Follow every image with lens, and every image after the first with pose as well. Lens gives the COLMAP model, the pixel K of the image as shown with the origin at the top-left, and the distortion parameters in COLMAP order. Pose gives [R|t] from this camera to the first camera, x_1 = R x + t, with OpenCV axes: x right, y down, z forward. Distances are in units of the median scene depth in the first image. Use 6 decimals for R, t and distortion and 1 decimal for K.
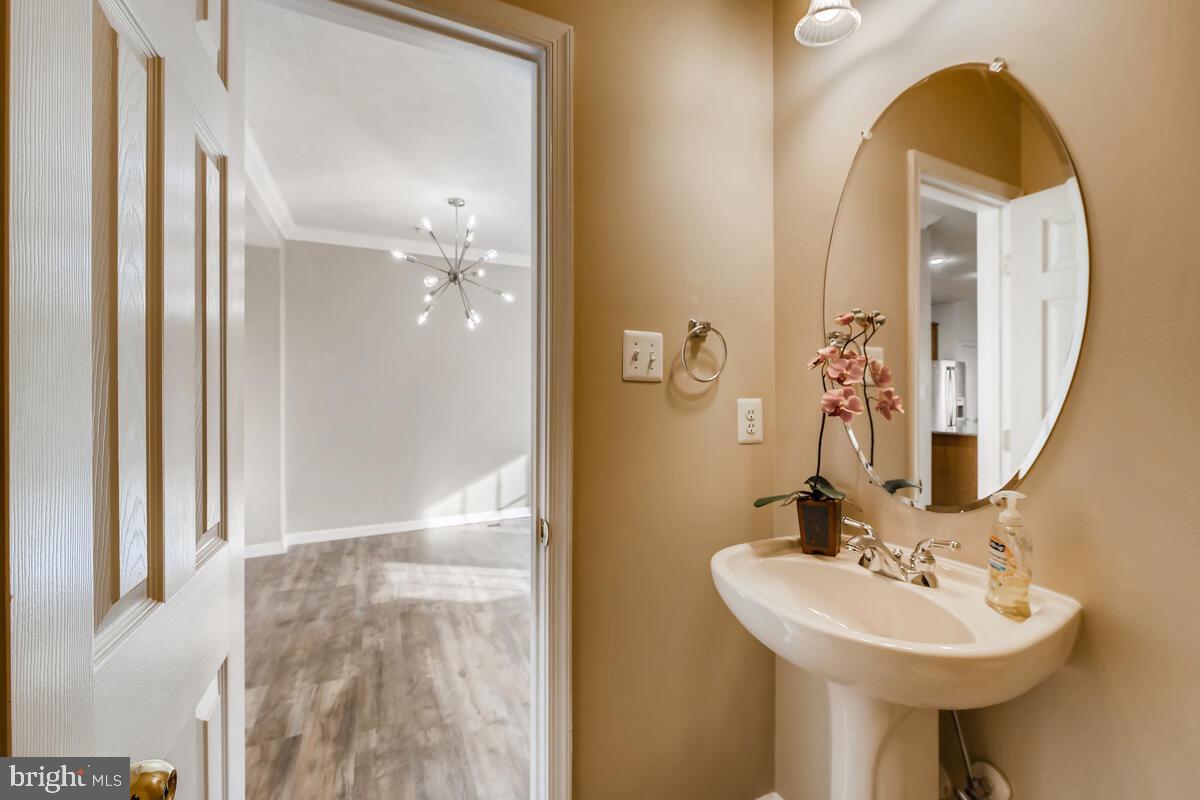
lens RADIAL K [[492.9, 0, 621.8], [0, 492.9, 395.6], [0, 0, 1]] dist [0.000234, -0.000152]
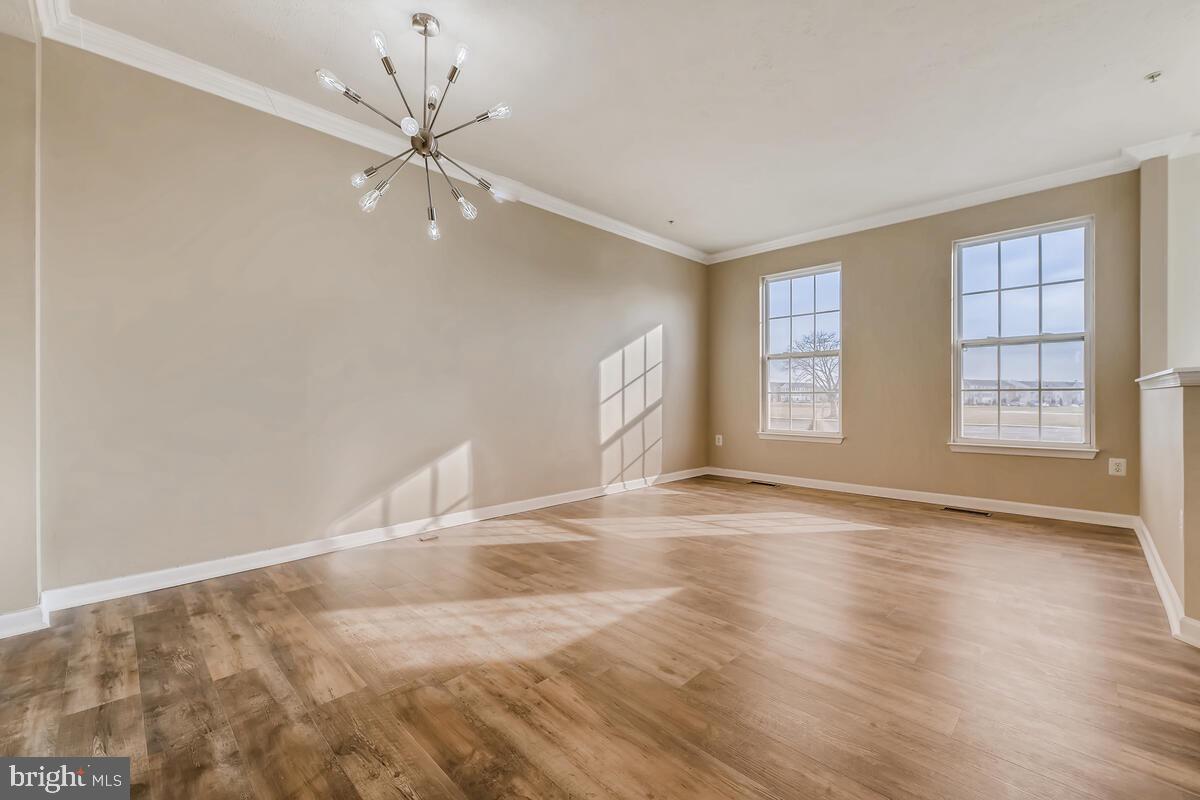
lens RADIAL K [[490.9, 0, 610.1], [0, 490.9, 395.5], [0, 0, 1]] dist [0.015201, -0.006135]
pose [[0.942966, -0.000793, 0.332889, -0.395436], [0.001832, 0.999994, -0.002807, 0.098532], [-0.332885, 0.003257, 0.942962, 0.405883]]
